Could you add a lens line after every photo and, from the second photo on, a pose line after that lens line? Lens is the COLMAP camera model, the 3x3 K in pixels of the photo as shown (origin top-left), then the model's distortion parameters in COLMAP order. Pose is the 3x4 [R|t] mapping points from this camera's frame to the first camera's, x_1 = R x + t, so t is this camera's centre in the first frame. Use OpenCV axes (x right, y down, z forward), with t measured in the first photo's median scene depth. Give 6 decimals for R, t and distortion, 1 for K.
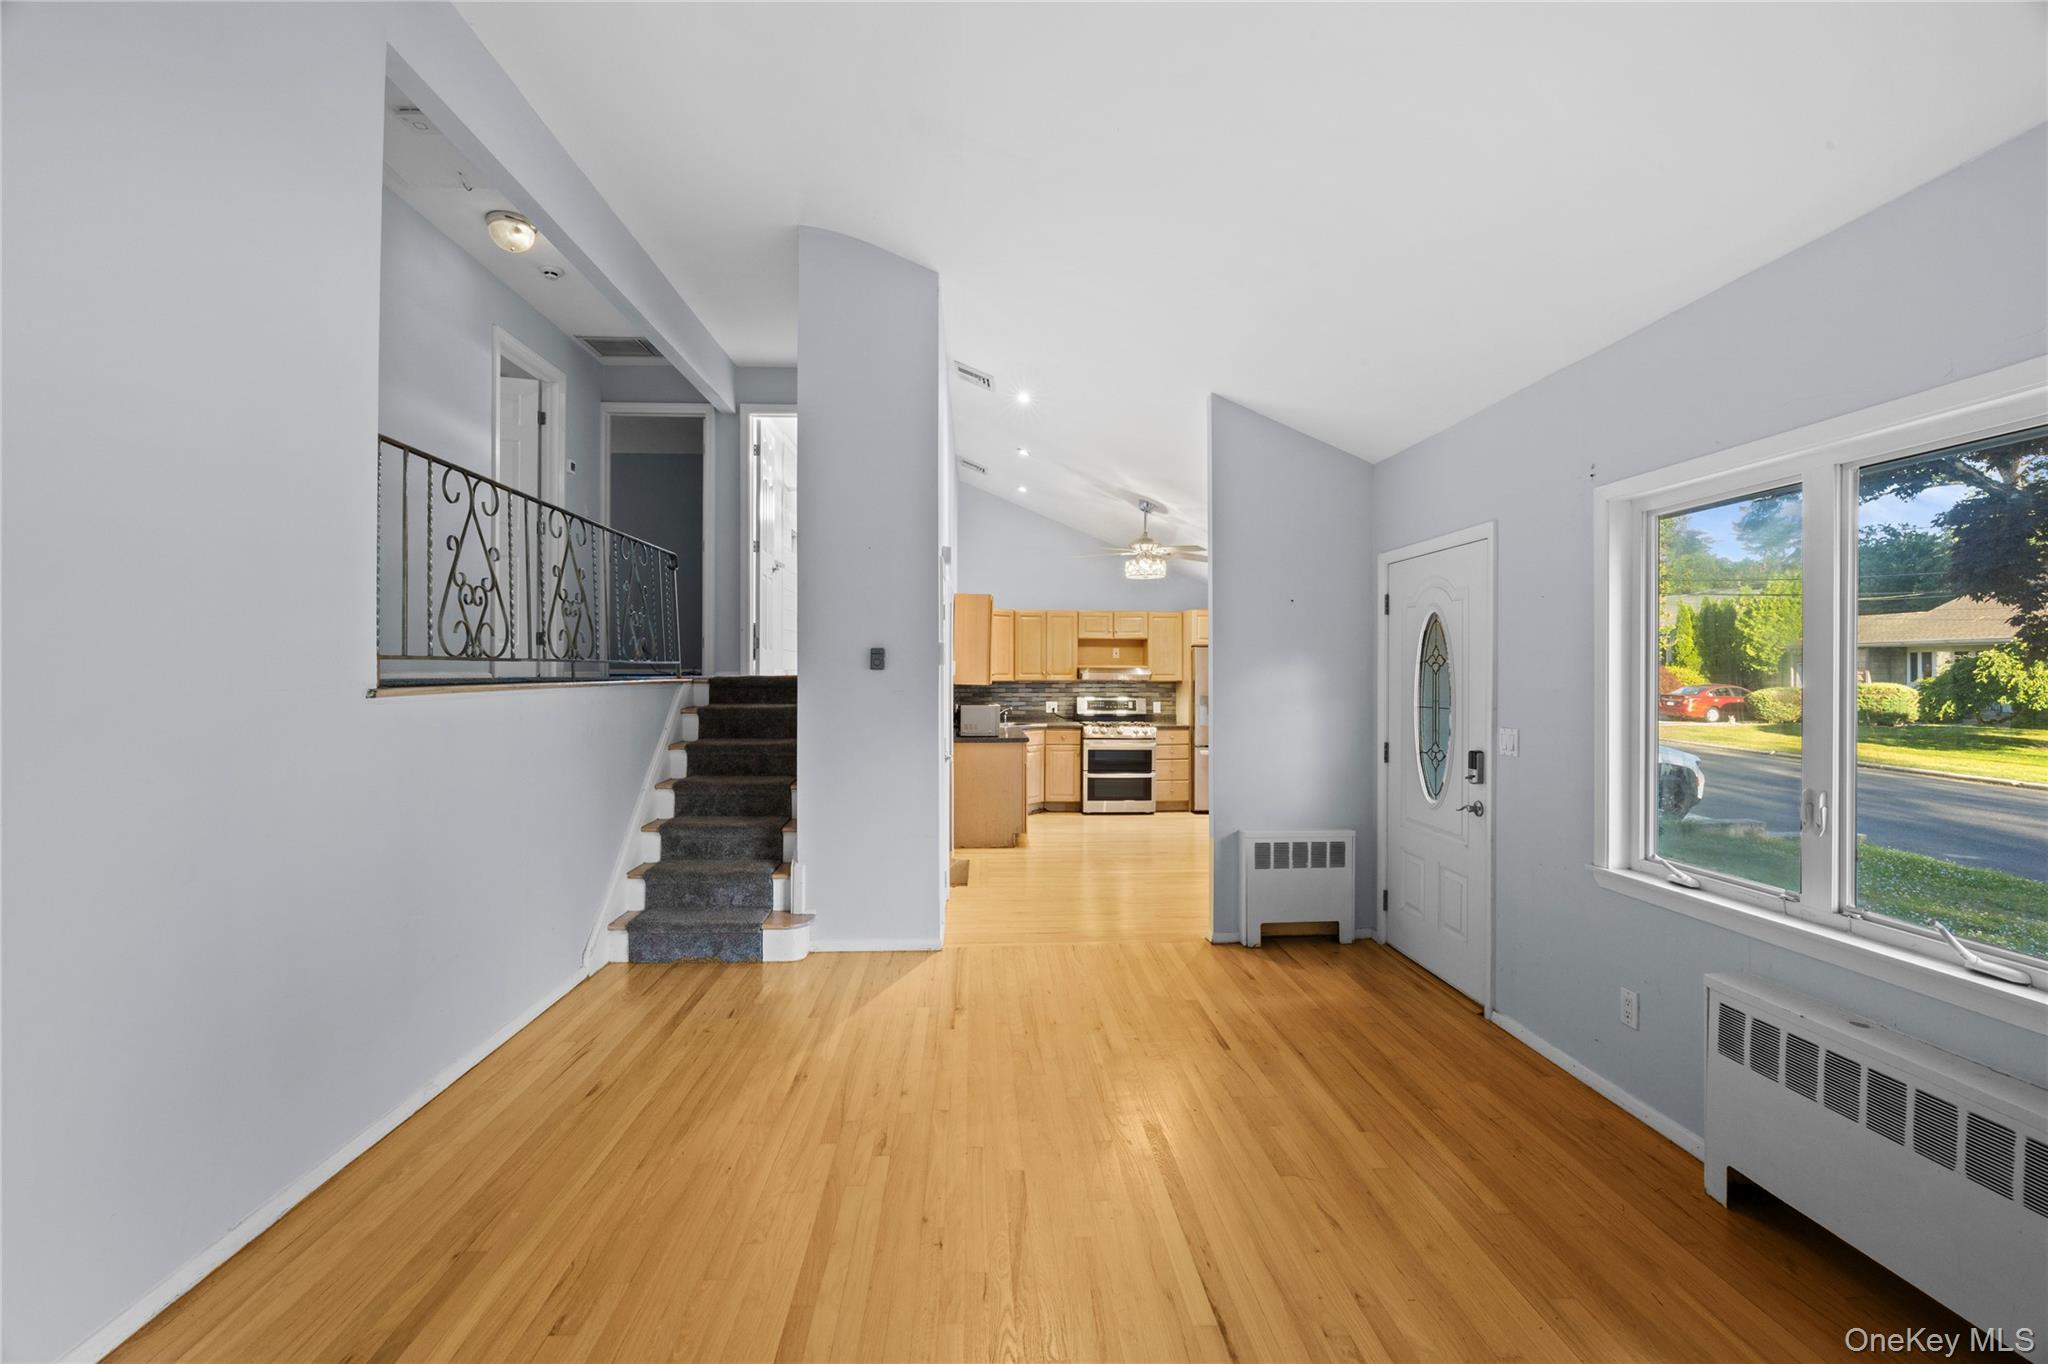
lens RADIAL K [[890.6, 0, 1005.5], [0, 890.6, 671.2], [0, 0, 1]] dist [-0.016971, 0.000633]
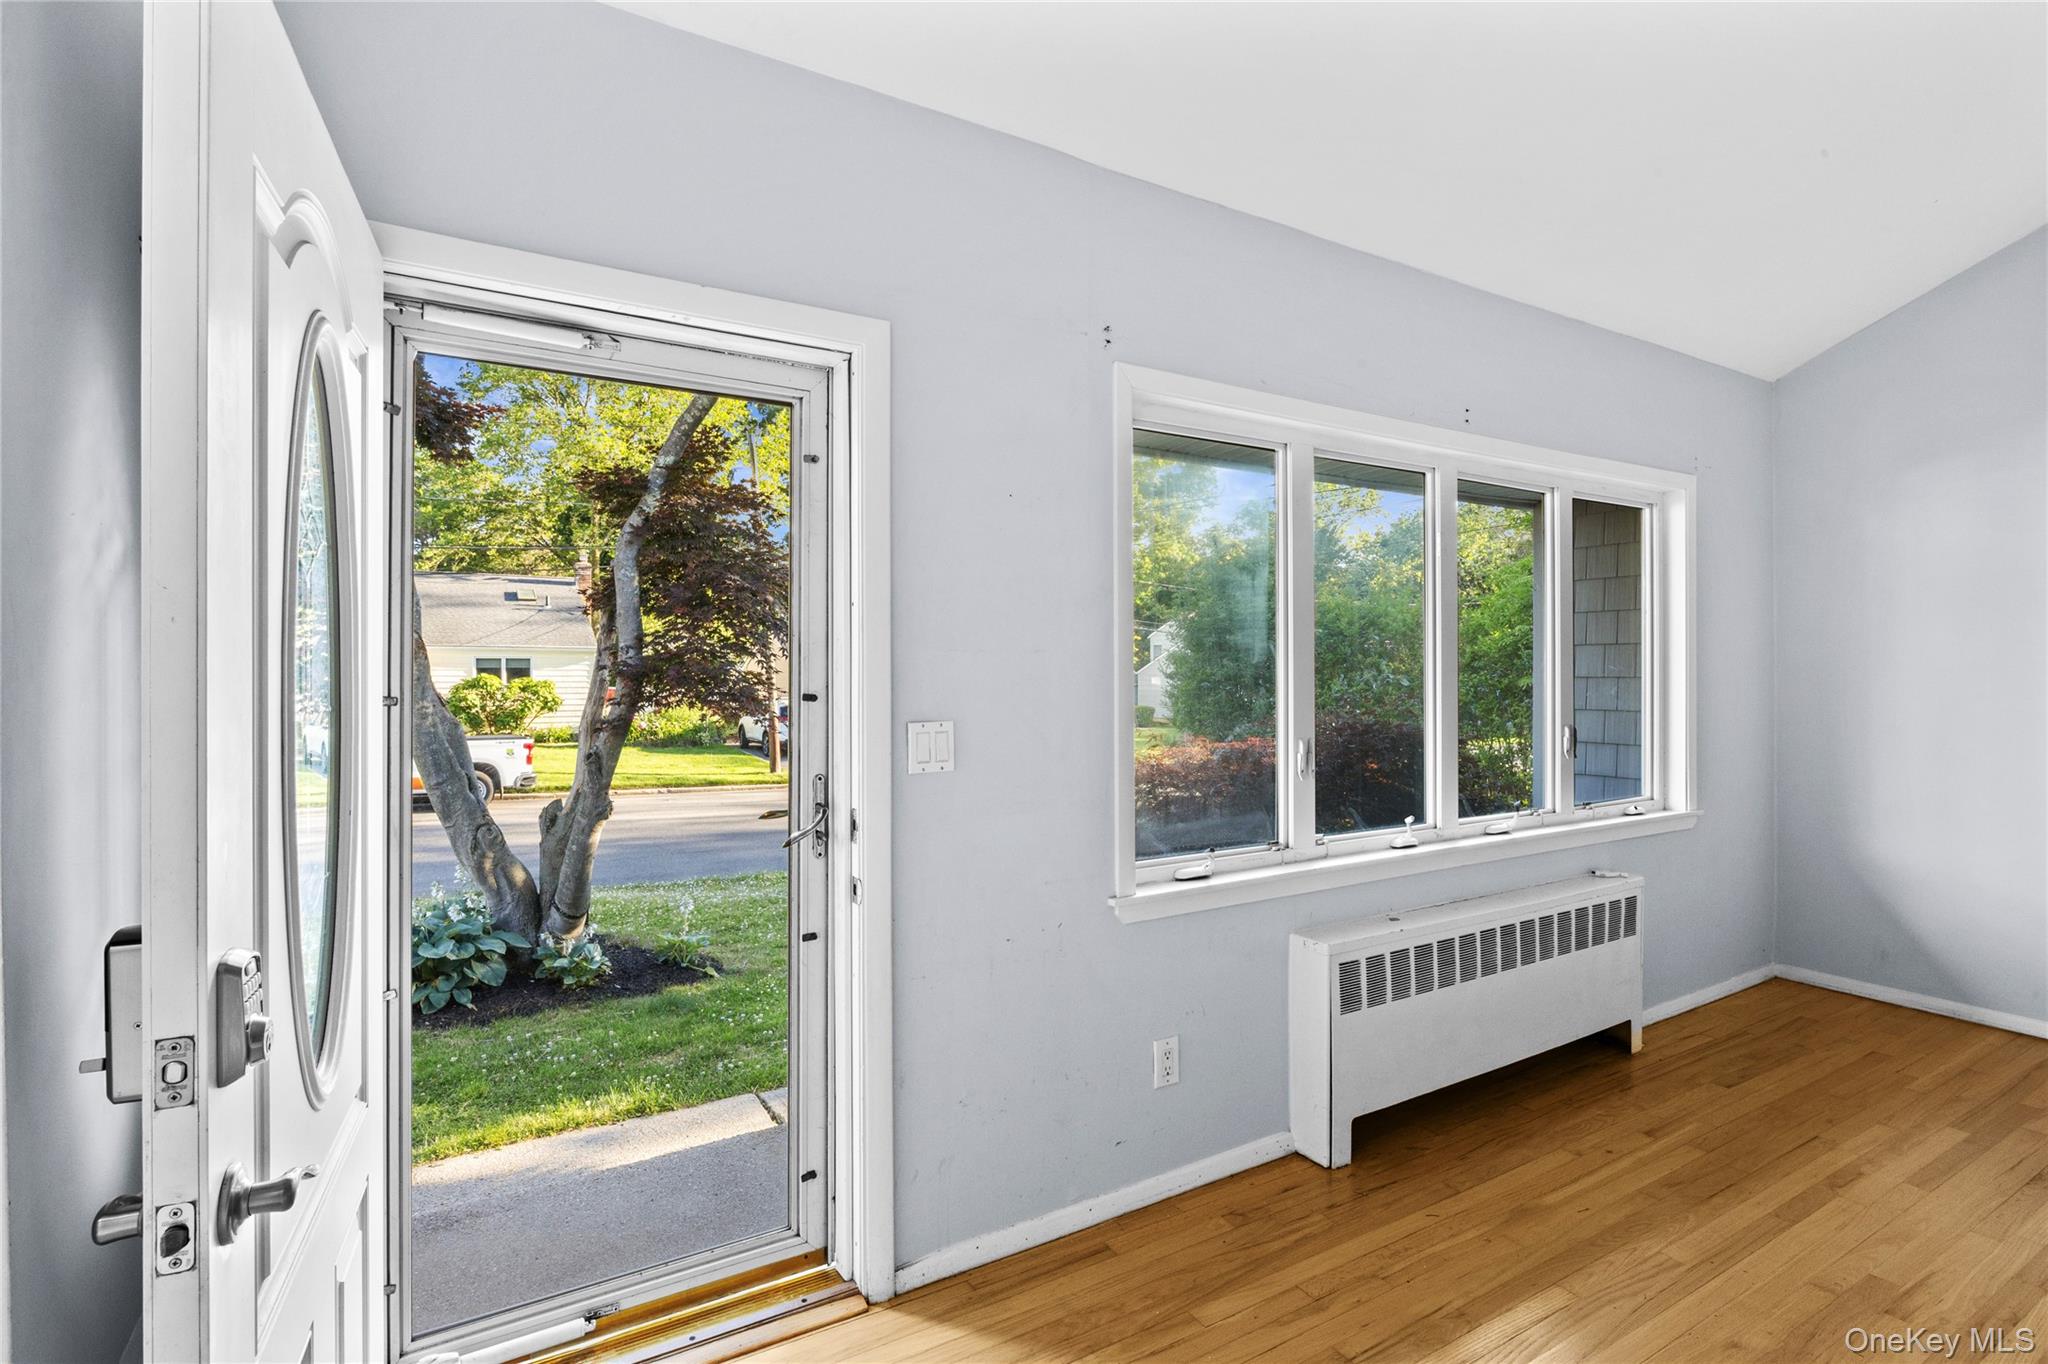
lens RADIAL K [[970.3, 0, 1026.5], [0, 970.3, 667.1], [0, 0, 1]] dist [-0.009646, 0.001173]
pose [[-0.479124, 0.001751, 0.877745, 0.016844], [-0.003397, 0.999987, -0.003849, 0.031093], [-0.877740, -0.004826, -0.479112, 1.164190]]
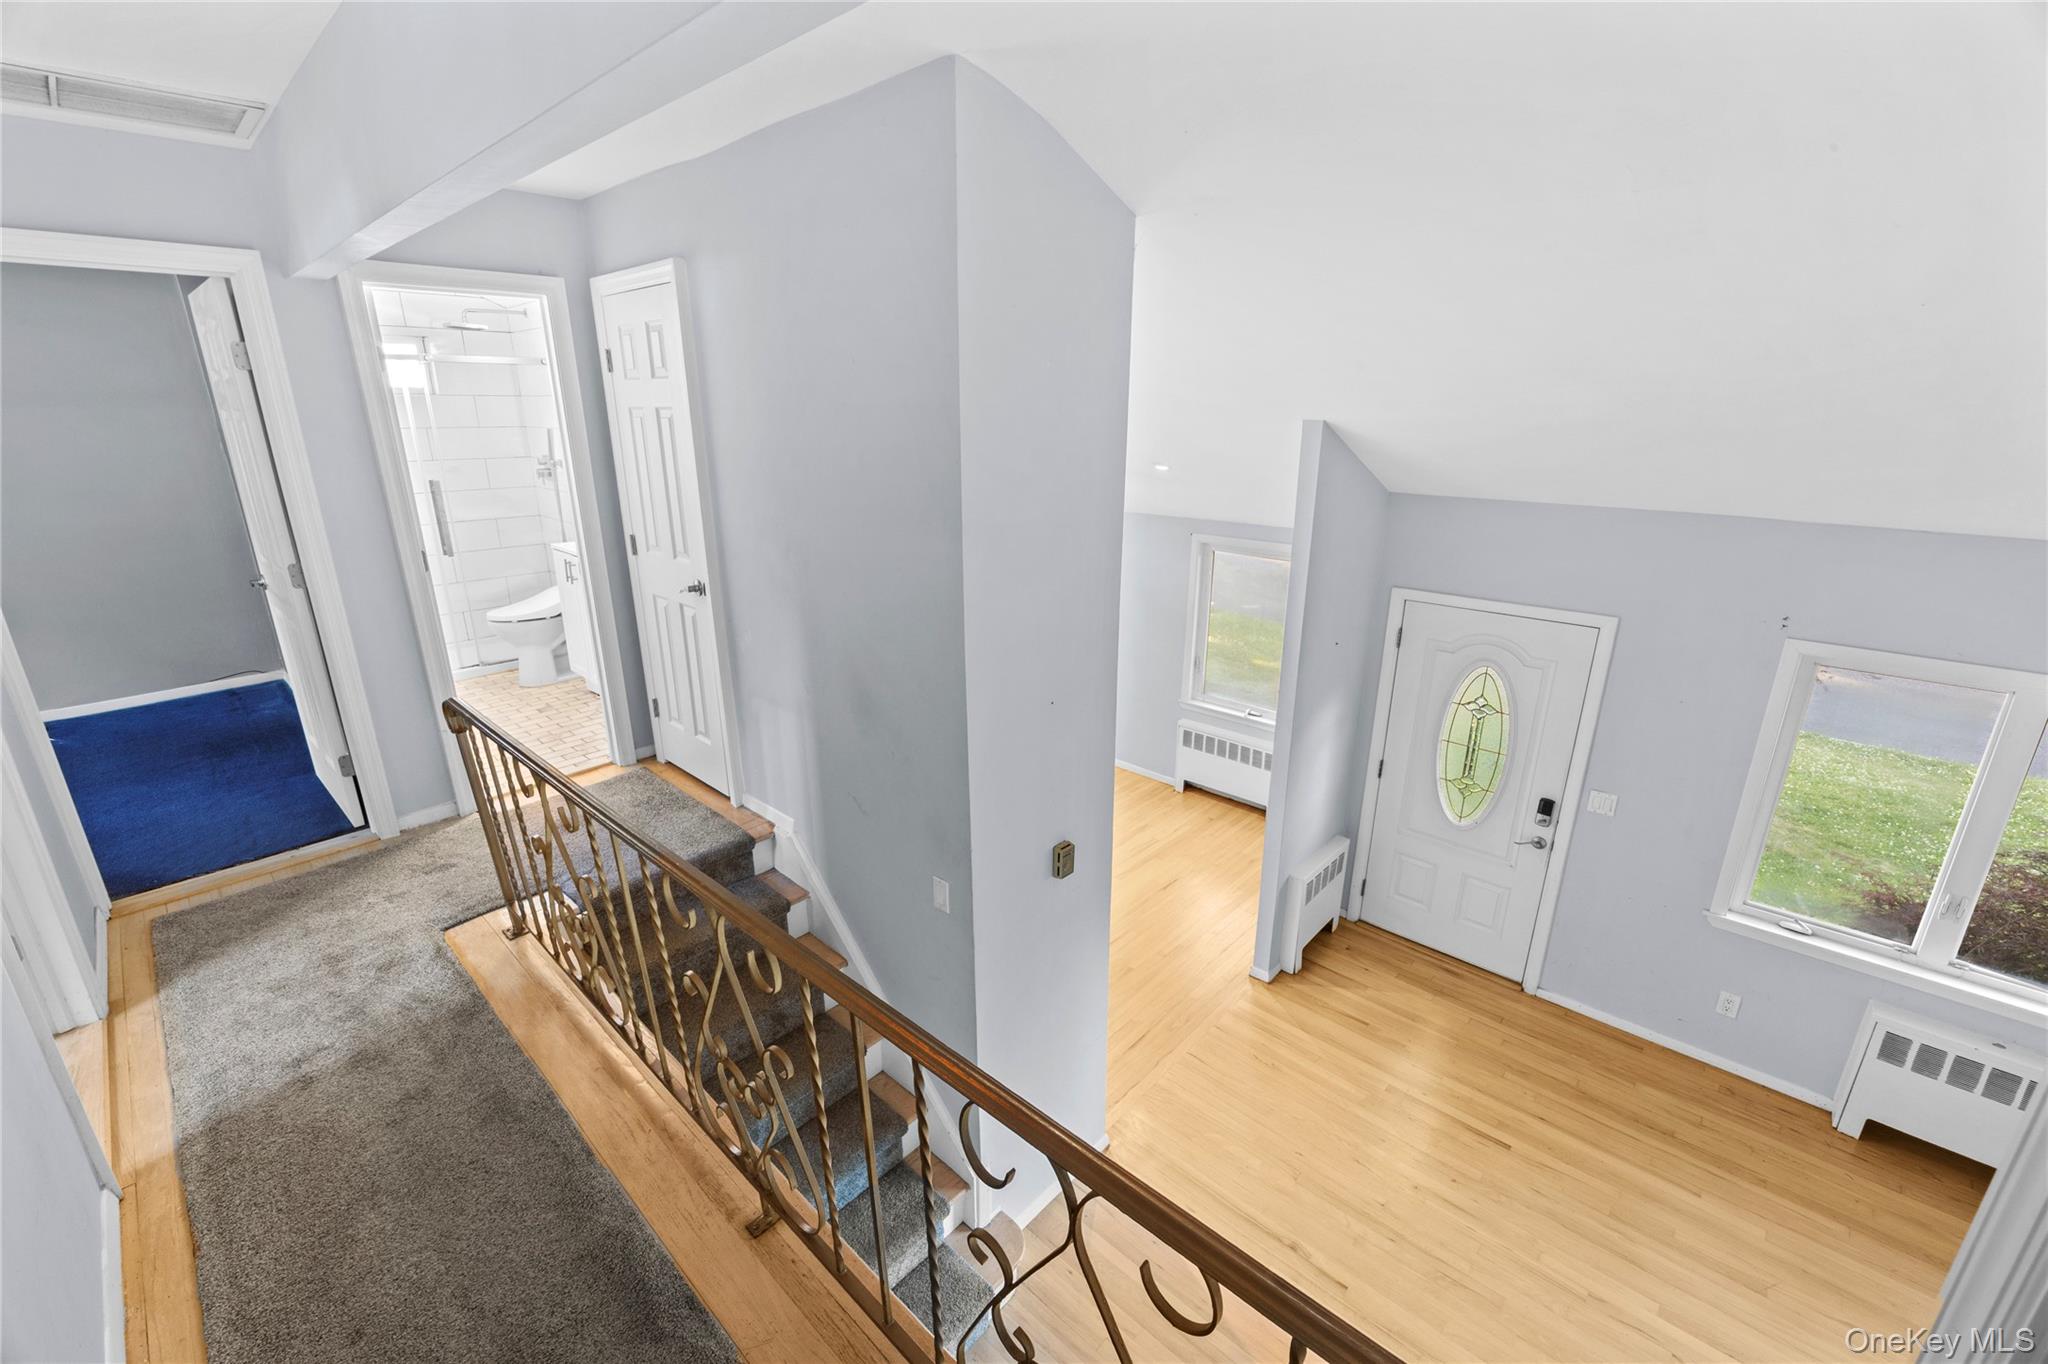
lens RADIAL K [[867.2, 0, 1023.7], [0, 867.2, 684.2], [0, 0, 1]] dist [-0.007562, -0.000436]
pose [[0.702974, -0.224254, 0.674936, -0.703211], [-0.001504, 0.948518, 0.316721, -0.420652], [-0.711214, -0.223661, 0.666446, 0.766818]]
